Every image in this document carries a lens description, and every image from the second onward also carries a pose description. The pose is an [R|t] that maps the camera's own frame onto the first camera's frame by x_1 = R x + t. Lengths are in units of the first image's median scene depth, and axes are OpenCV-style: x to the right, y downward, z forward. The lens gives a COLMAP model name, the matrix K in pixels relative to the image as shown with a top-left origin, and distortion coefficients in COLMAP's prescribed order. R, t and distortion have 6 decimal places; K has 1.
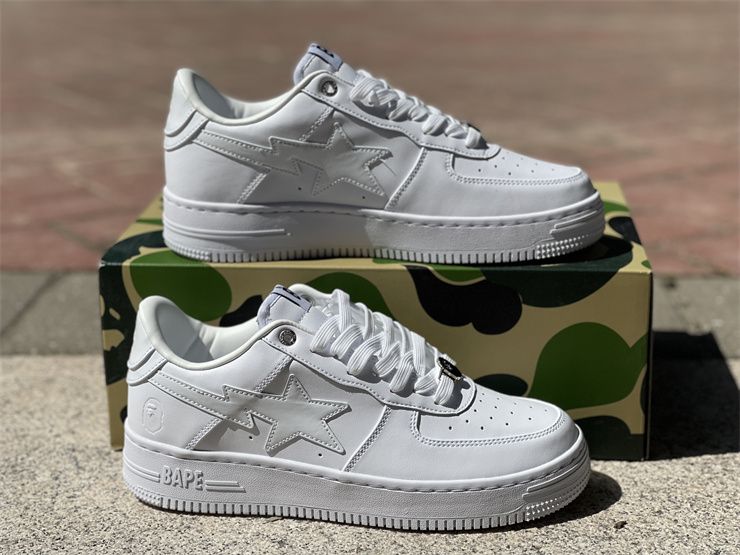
lens RADIAL K [[1398.3, 0, 371.9], [0, 1398.3, 280.0], [0, 0, 1]] dist [0.053679, 0.000000]
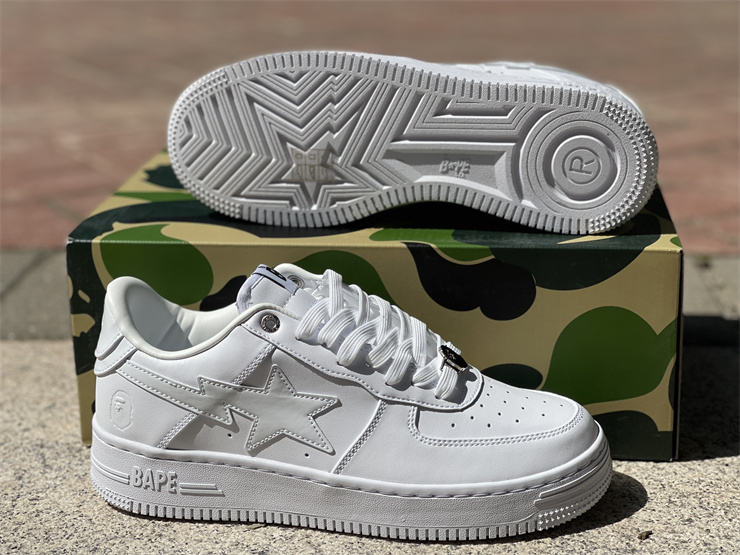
lens RADIAL K [[1398.3, 0, 373.9], [0, 1398.3, 273.3], [0, 0, 1]] dist [0.053679, 0.000000]
pose [[0.999713, 0.000883, -0.023922, 0.025921], [-0.000658, 0.999956, 0.009408, 0.000824], [0.023929, -0.009389, 0.999670, 0.106663]]
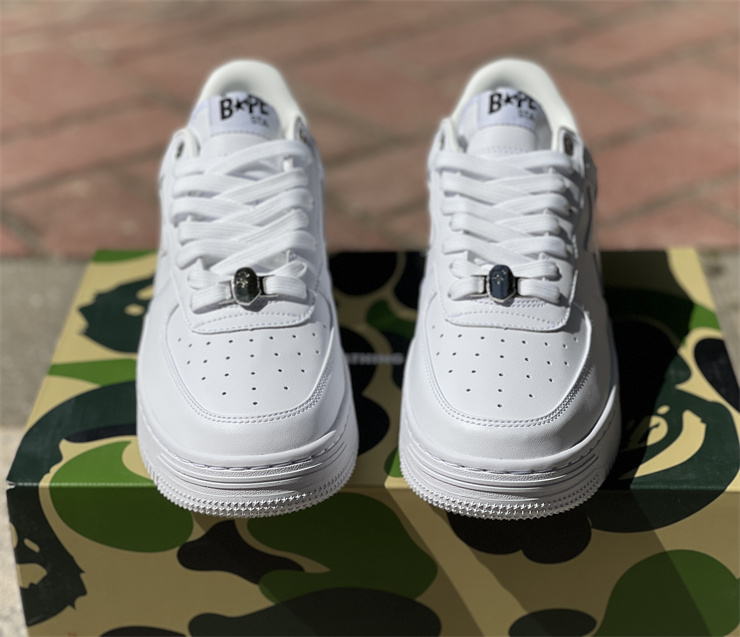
lens RADIAL K [[1610.0, 0, 352.3], [0, 1610.0, 329.4], [0, 0, 1]] dist [0.076923, 0.000000]
pose [[0.999056, -0.028117, 0.033109, -0.043904], [0.020253, 0.975832, 0.217583, -0.277663], [-0.038426, -0.216707, 0.975480, 0.207482]]
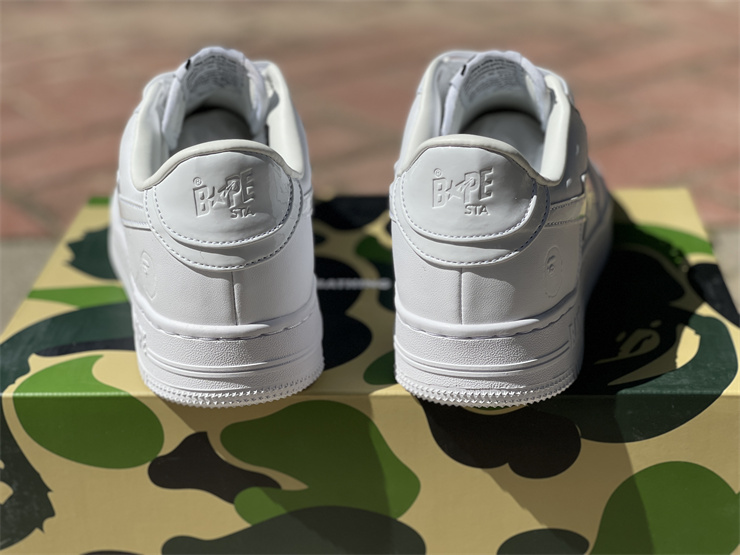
lens RADIAL K [[1398.3, 0, 367.2], [0, 1398.3, 280.0], [0, 0, 1]] dist [0.053679, 0.000000]
pose [[0.999431, -0.031351, 0.012474, -0.005127], [0.029427, 0.990766, 0.132352, -0.159880], [-0.016508, -0.131910, 0.991124, 0.330320]]
